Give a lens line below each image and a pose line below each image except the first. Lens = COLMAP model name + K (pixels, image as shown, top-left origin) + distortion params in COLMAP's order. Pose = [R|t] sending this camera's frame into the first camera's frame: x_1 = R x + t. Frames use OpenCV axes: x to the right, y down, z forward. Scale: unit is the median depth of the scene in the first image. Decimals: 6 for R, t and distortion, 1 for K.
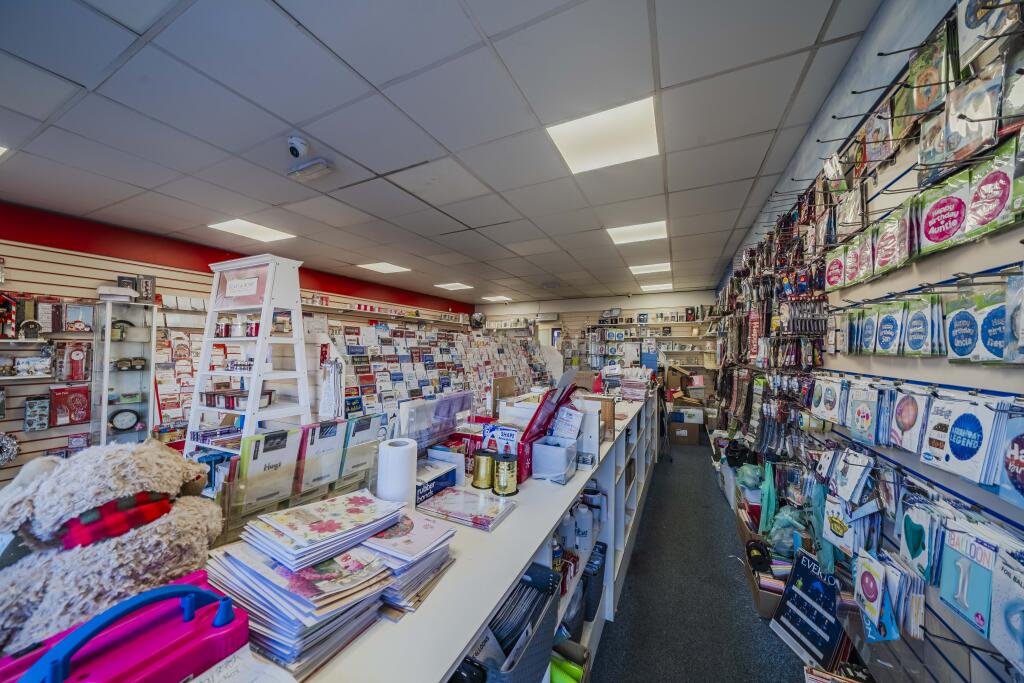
lens RADIAL K [[343.4, 0, 515.3], [0, 343.4, 335.2], [0, 0, 1]] dist [-0.012063, -0.000036]
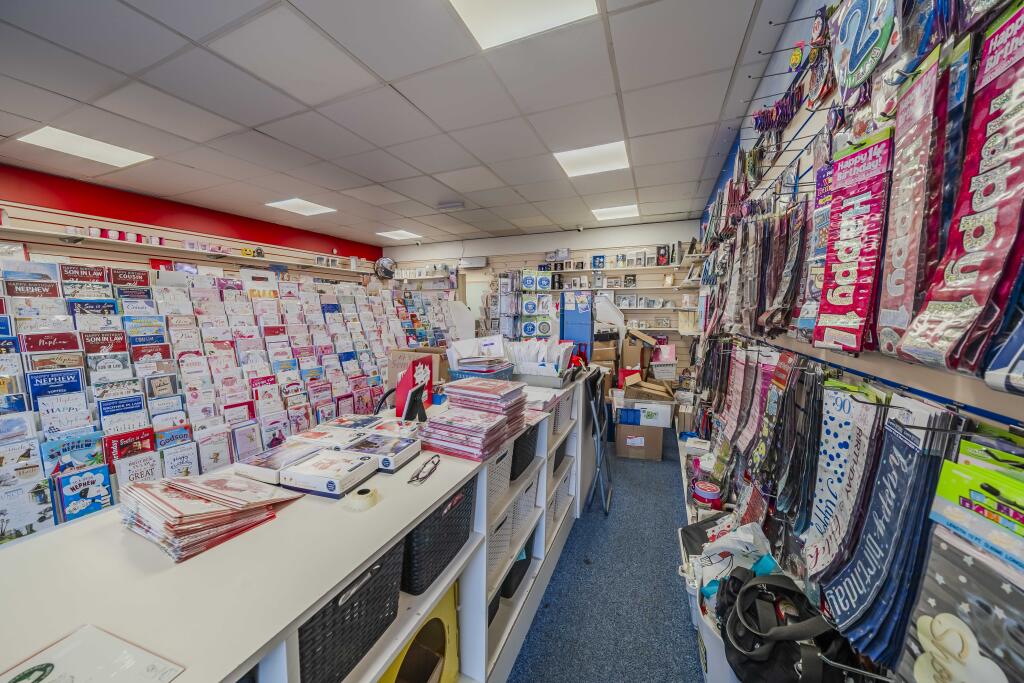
lens RADIAL K [[343.4, 0, 515.3], [0, 343.4, 335.2], [0, 0, 1]] dist [-0.012063, -0.000036]
pose [[0.998570, -0.006718, 0.053042, 0.198902], [0.000379, 0.992940, 0.118621, 0.019916], [-0.053464, -0.118431, 0.991522, 0.352419]]
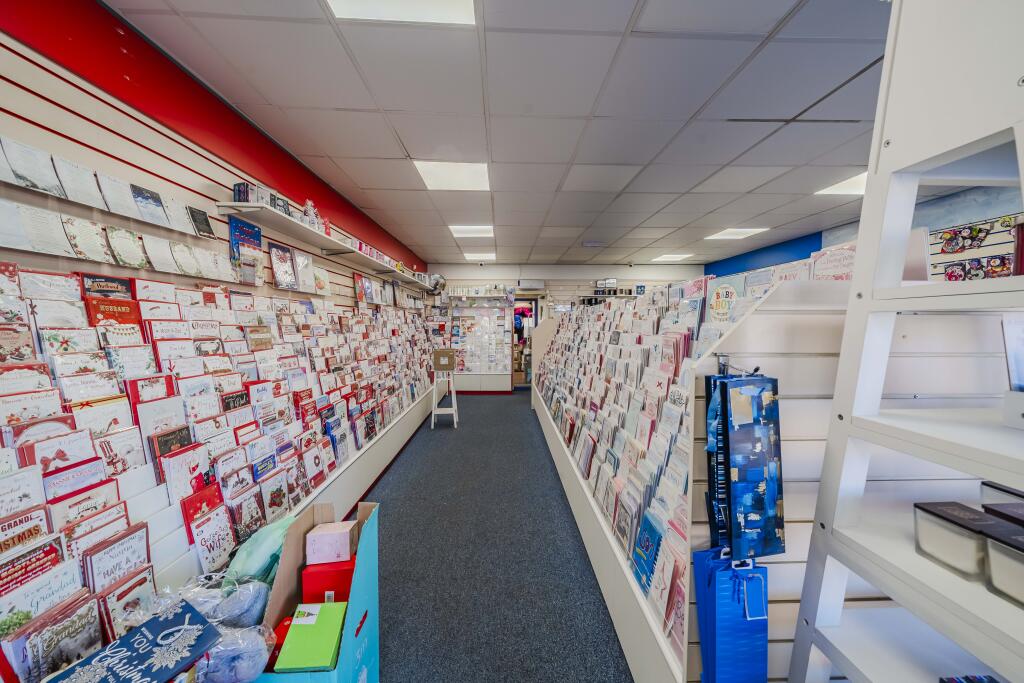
lens RADIAL K [[350.5, 0, 512.0], [0, 350.5, 341.5], [0, 0, 1]] dist [-0.002476, -0.000074]
pose [[0.894001, -0.023012, 0.447474, -0.461651], [-0.020398, 0.995555, 0.091950, 0.010466], [-0.447601, -0.091331, 0.889557, 0.362662]]
